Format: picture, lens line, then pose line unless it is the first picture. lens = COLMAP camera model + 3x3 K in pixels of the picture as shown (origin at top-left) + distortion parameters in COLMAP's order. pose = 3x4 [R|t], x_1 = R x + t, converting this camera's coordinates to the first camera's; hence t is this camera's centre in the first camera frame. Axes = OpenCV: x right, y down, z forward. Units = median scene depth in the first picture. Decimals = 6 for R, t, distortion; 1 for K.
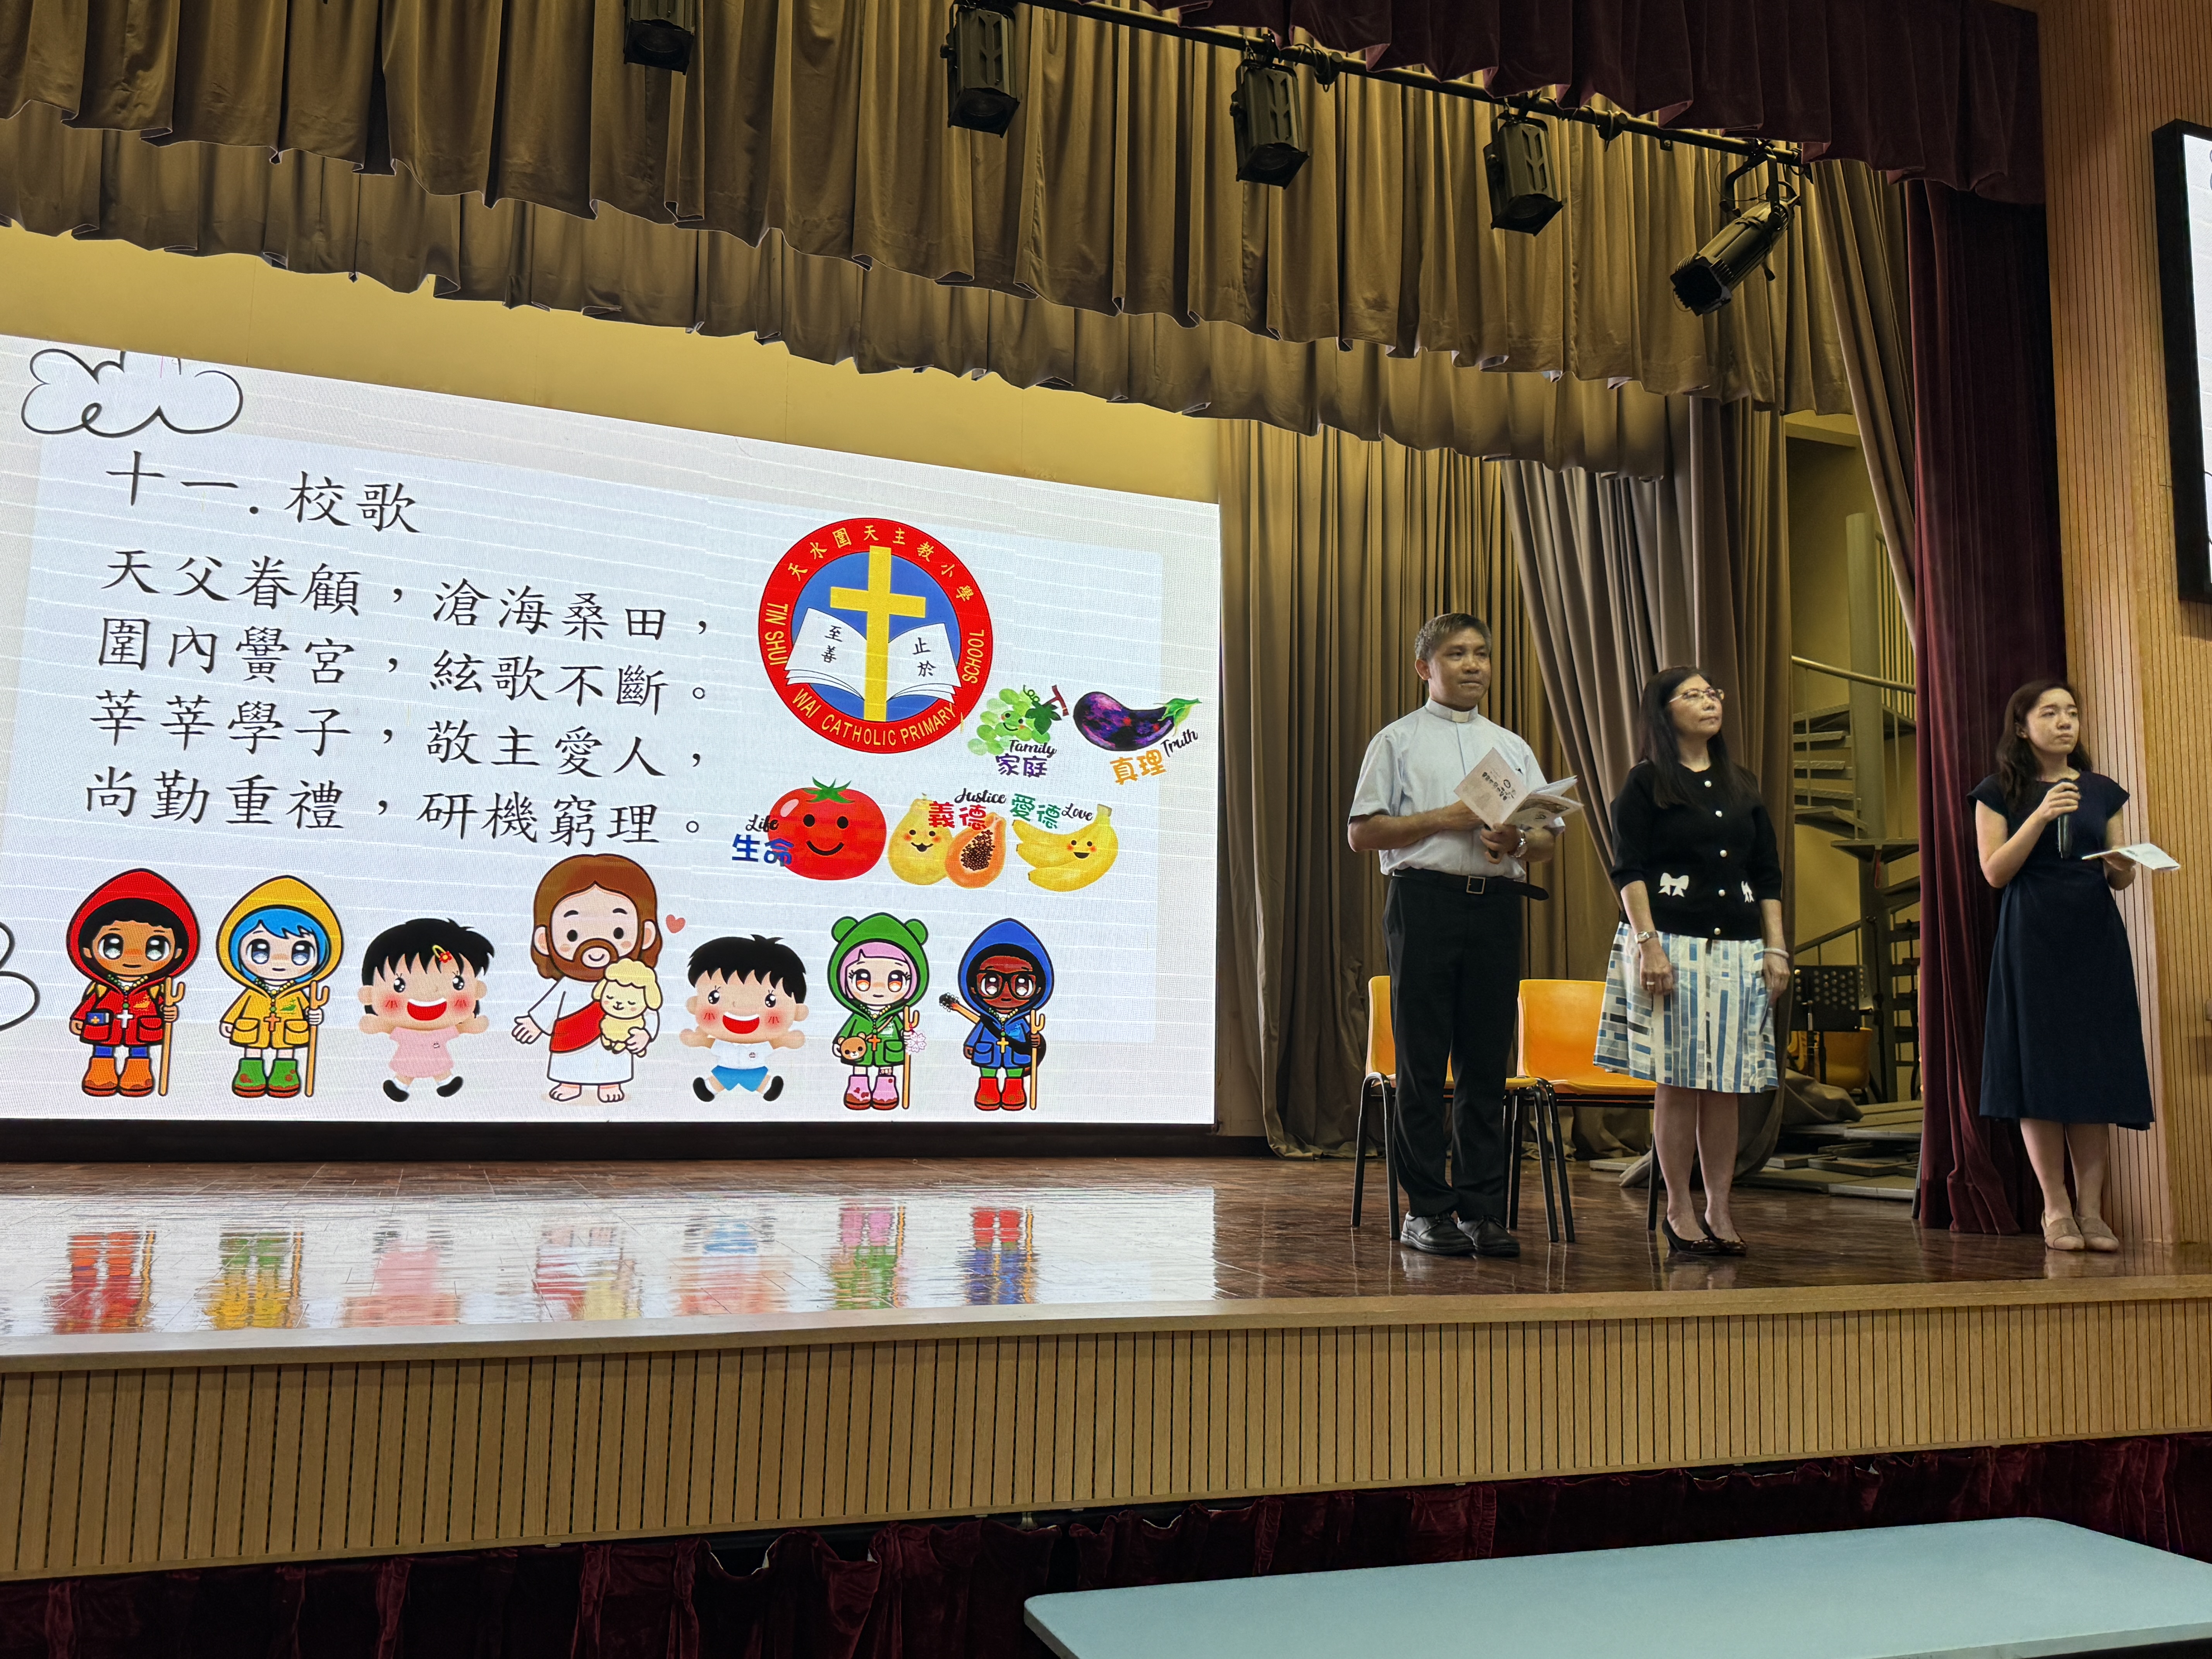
lens RADIAL K [[1826.6, 0, 1123.0], [0, 1826.6, 830.2], [0, 0, 1]] dist [0.035631, -0.049397]
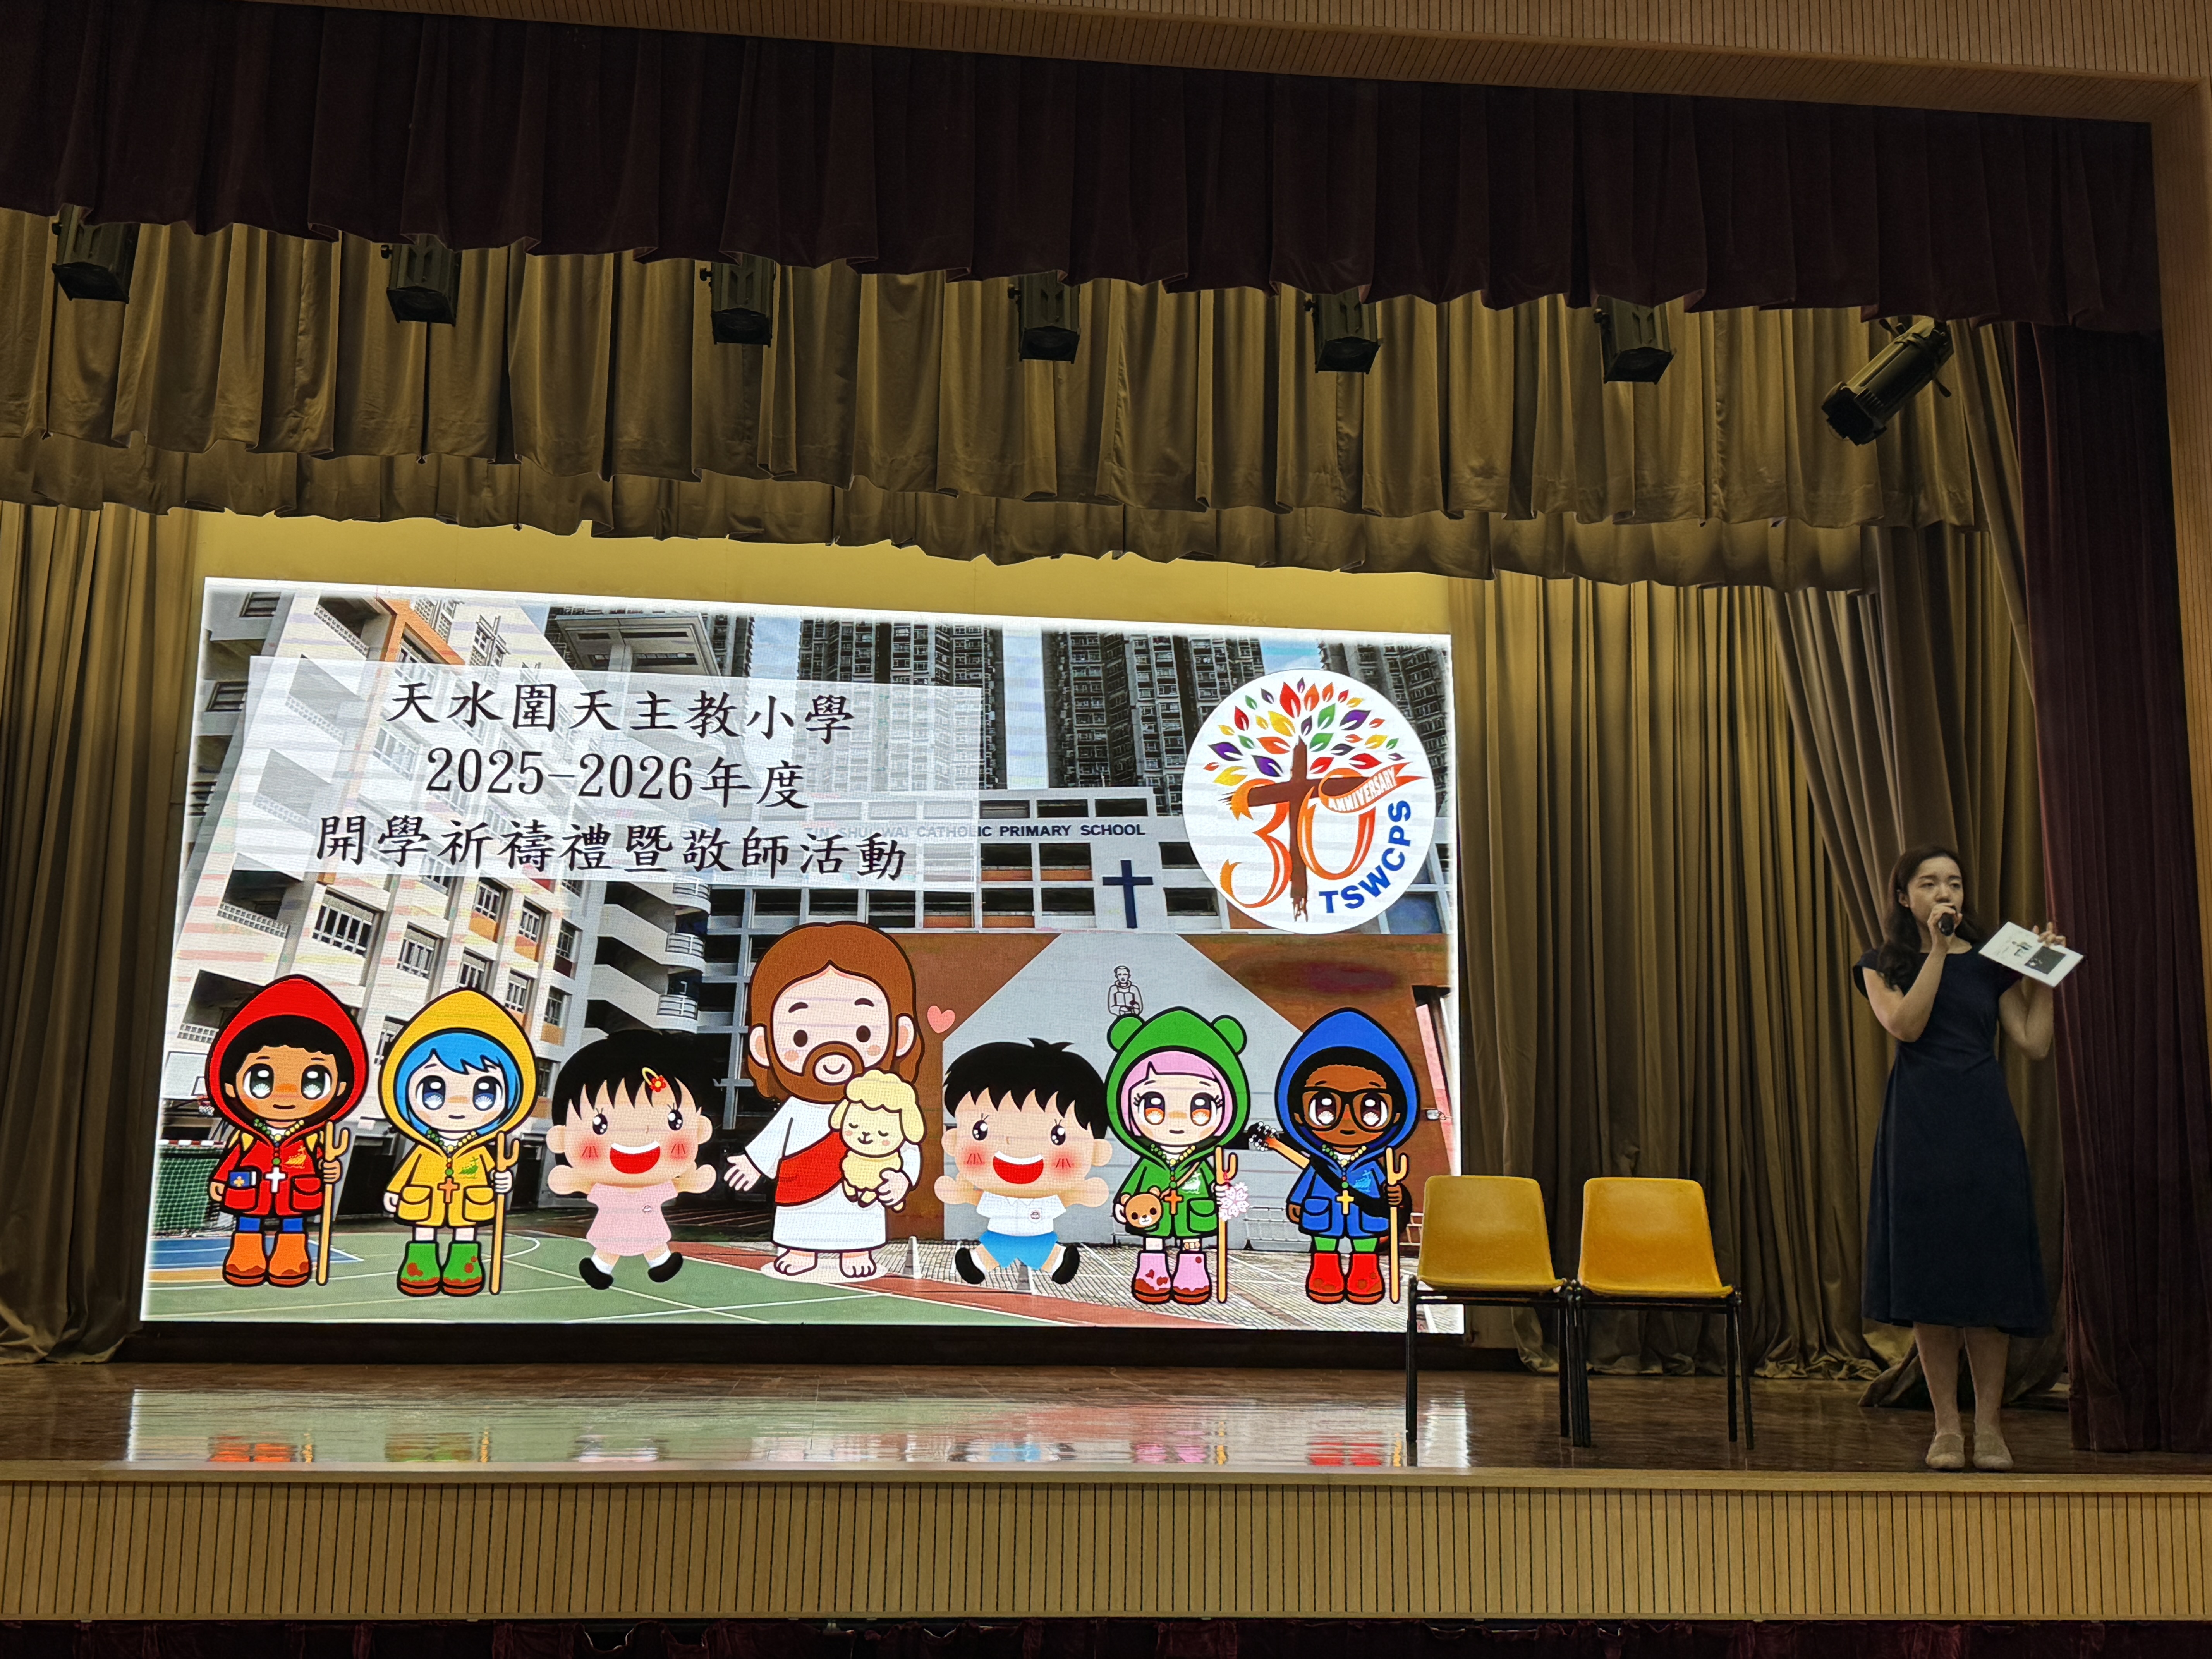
lens RADIAL K [[2414.0, 0, 1108.7], [0, 2414.0, 850.9], [0, 0, 1]] dist [0.059775, 0.000000]
pose [[0.970224, -0.048535, -0.237296, 0.263672], [0.038611, 0.998181, -0.046293, -0.041320], [0.239111, 0.035752, 0.970334, -0.302941]]
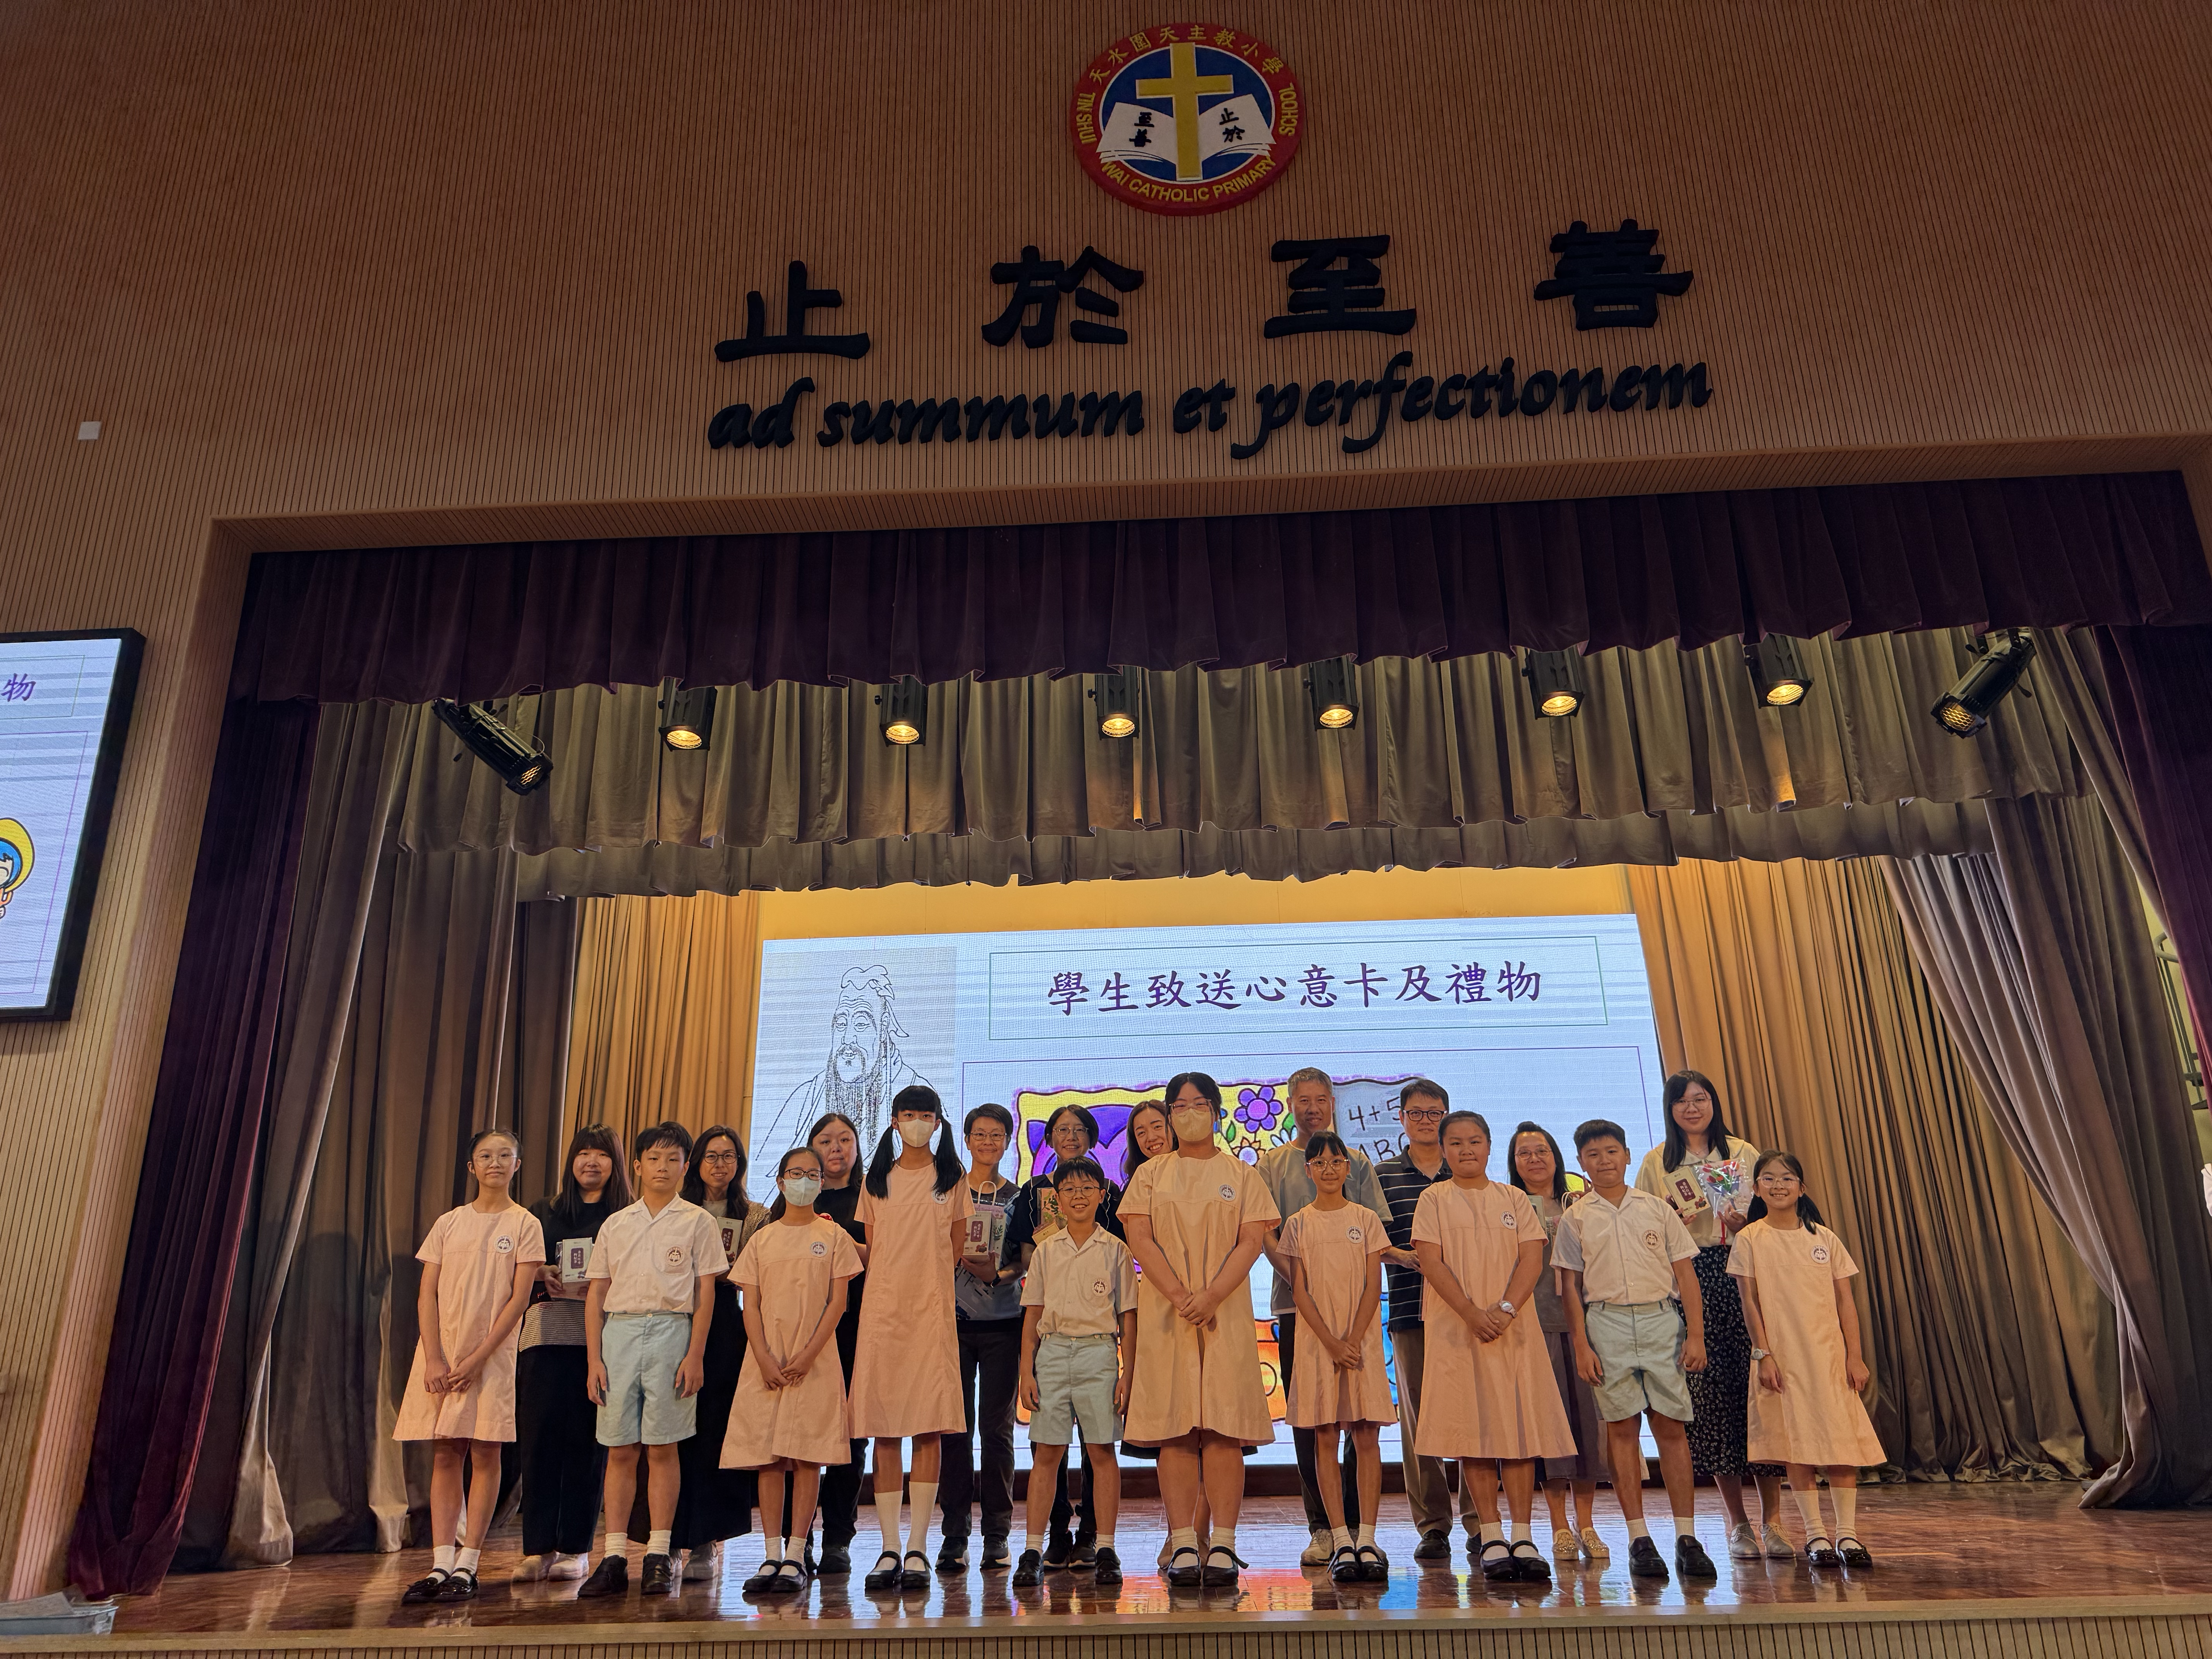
lens RADIAL K [[1579.5, 0, 1107.1], [0, 1579.5, 843.5], [0, 0, 1]] dist [0.056995, -0.066994]
pose [[0.920688, -0.164855, -0.353775, 0.178321], [0.090177, 0.971743, -0.218137, -0.040435], [0.379739, 0.168933, 0.909538, -0.178579]]
